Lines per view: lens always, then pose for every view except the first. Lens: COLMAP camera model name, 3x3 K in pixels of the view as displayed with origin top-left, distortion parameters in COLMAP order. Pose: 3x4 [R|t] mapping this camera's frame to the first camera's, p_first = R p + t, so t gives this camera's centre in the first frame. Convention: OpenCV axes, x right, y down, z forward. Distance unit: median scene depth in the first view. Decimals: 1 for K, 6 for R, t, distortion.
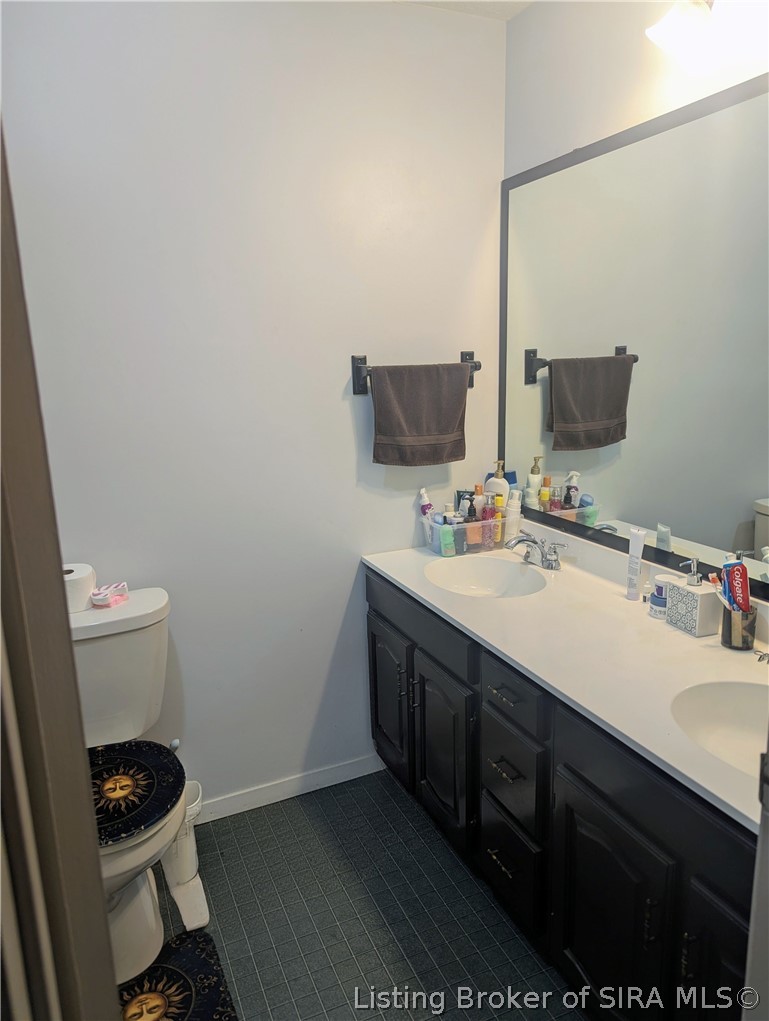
lens RADIAL K [[714.6, 0, 385.1], [0, 714.6, 509.3], [0, 0, 1]] dist [0.023916, -0.018054]
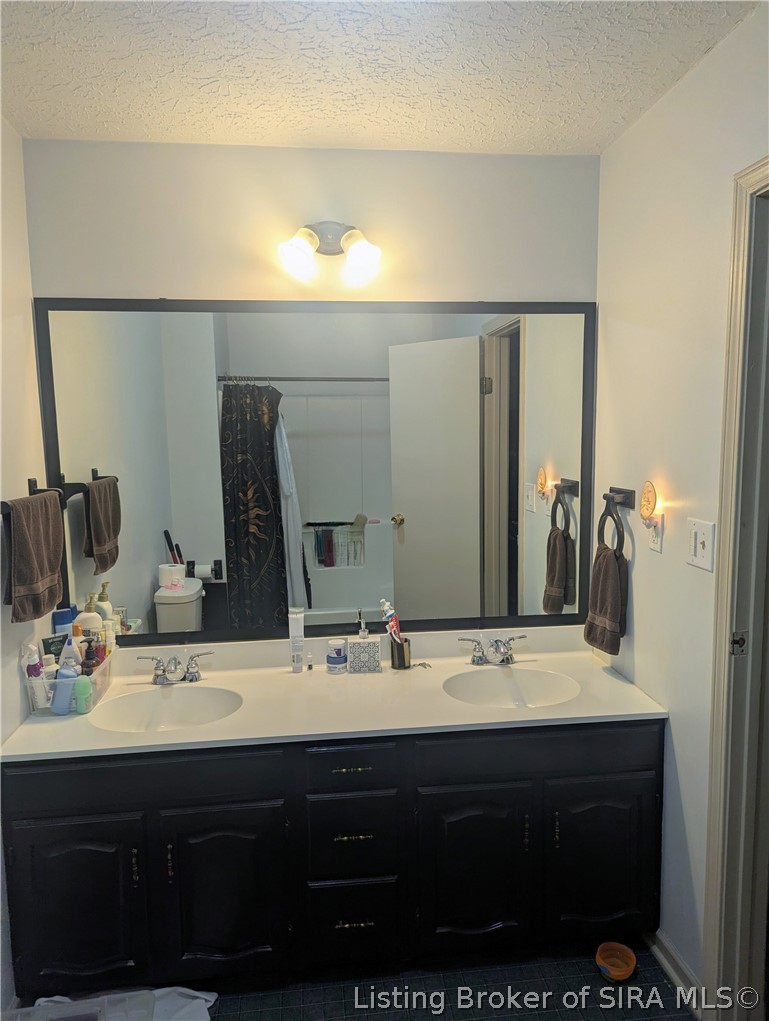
lens RADIAL K [[714.6, 0, 384.1], [0, 714.6, 513.5], [0, 0, 1]] dist [0.023916, -0.018054]
pose [[0.286944, -0.076778, 0.954866, -0.664032], [0.218591, 0.975733, 0.012768, -0.107029], [-0.932674, 0.205062, 0.296763, 0.388613]]
